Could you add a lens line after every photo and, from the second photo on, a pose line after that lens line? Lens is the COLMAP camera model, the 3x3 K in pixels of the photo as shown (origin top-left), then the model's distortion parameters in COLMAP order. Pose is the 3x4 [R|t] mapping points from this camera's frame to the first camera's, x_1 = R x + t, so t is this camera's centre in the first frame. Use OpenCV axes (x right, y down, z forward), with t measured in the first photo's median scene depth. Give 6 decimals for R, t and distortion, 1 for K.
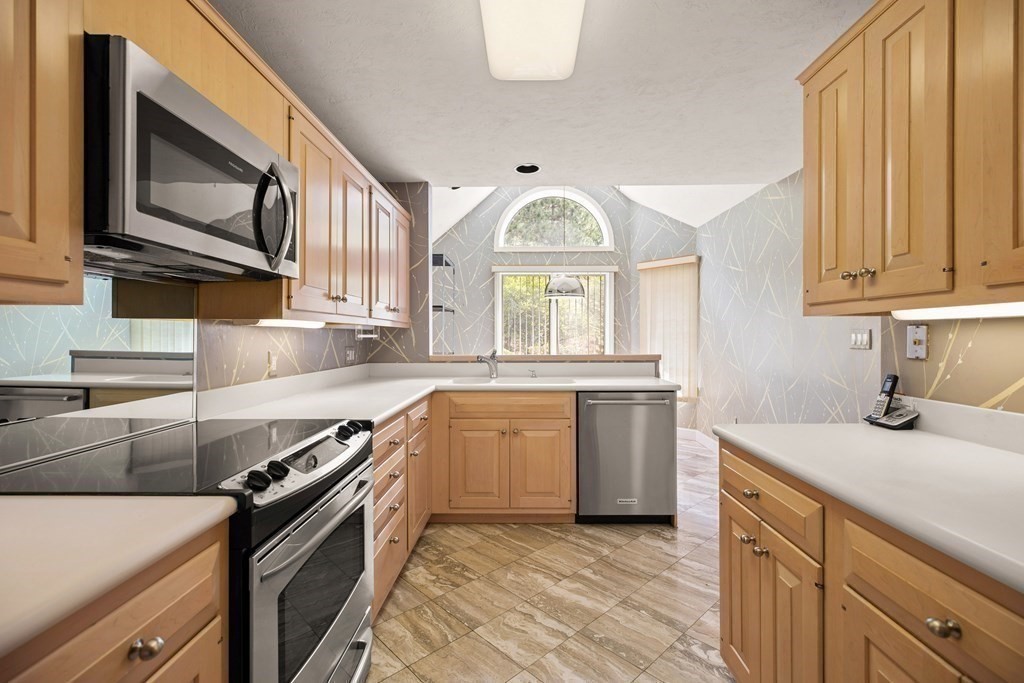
lens RADIAL K [[470.4, 0, 518.1], [0, 470.4, 336.8], [0, 0, 1]] dist [0.003696, 0.000212]
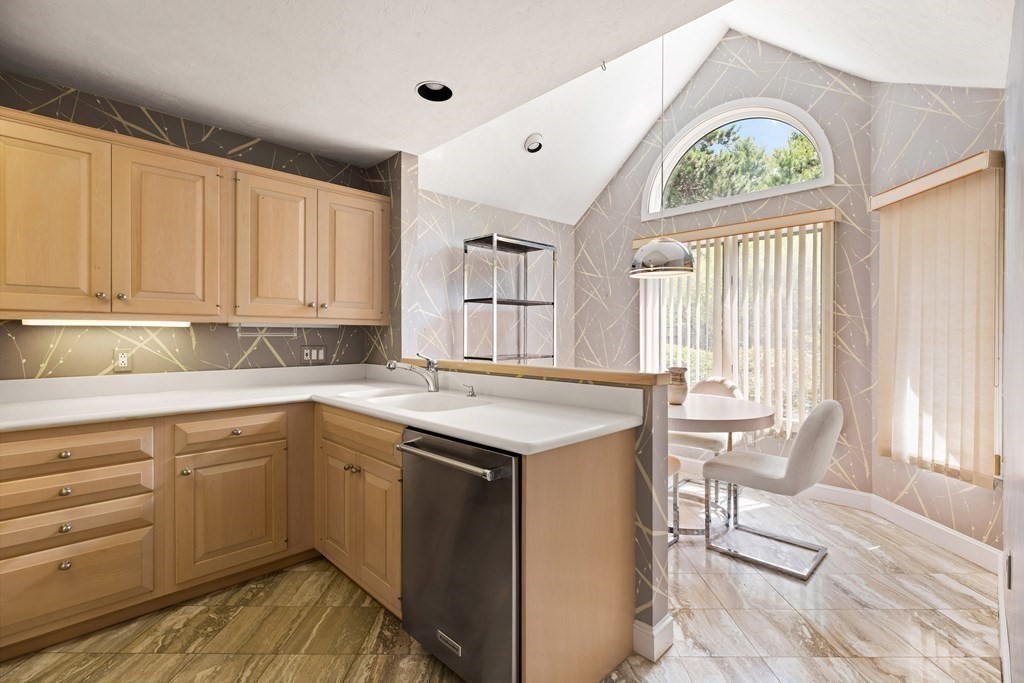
lens RADIAL K [[470.4, 0, 515.8], [0, 470.4, 331.9], [0, 0, 1]] dist [0.003696, 0.000212]
pose [[0.705174, -0.001631, -0.709032, 0.903349], [-0.003343, 0.999979, -0.005624, -0.004601], [0.709026, 0.006336, 0.705153, 0.907332]]
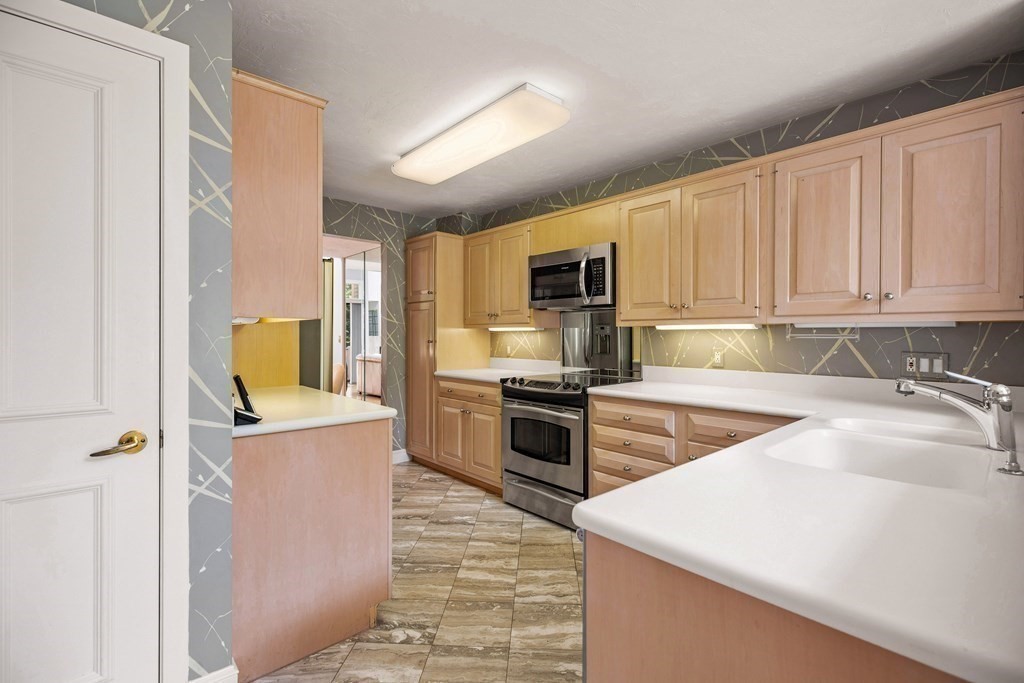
lens RADIAL K [[470.4, 0, 514.6], [0, 470.4, 334.2], [0, 0, 1]] dist [0.003696, 0.000212]
pose [[-0.740570, 0.002673, -0.671974, 0.780900], [0.001012, 0.999995, 0.002863, -0.011139], [0.671979, 0.001440, -0.740569, 1.633717]]
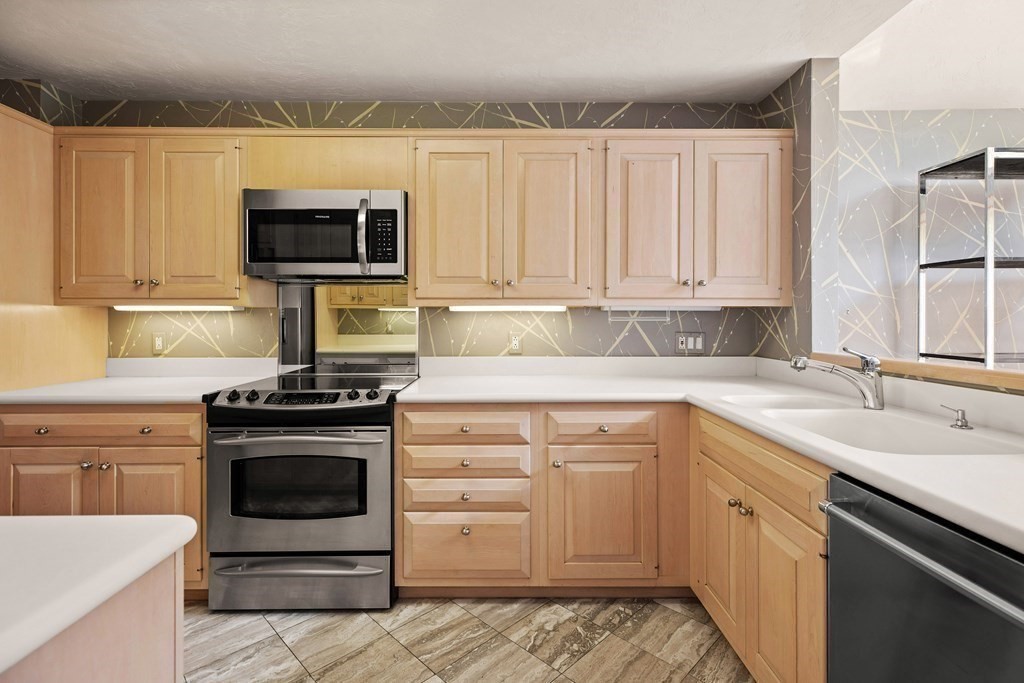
lens RADIAL K [[470.4, 0, 514.6], [0, 470.4, 323.4], [0, 0, 1]] dist [0.003696, 0.000212]
pose [[0.013707, 0.011364, -0.999841, 0.653805], [-0.001201, 0.999935, 0.011349, -0.004304], [0.999905, 0.001045, 0.013720, 1.015546]]
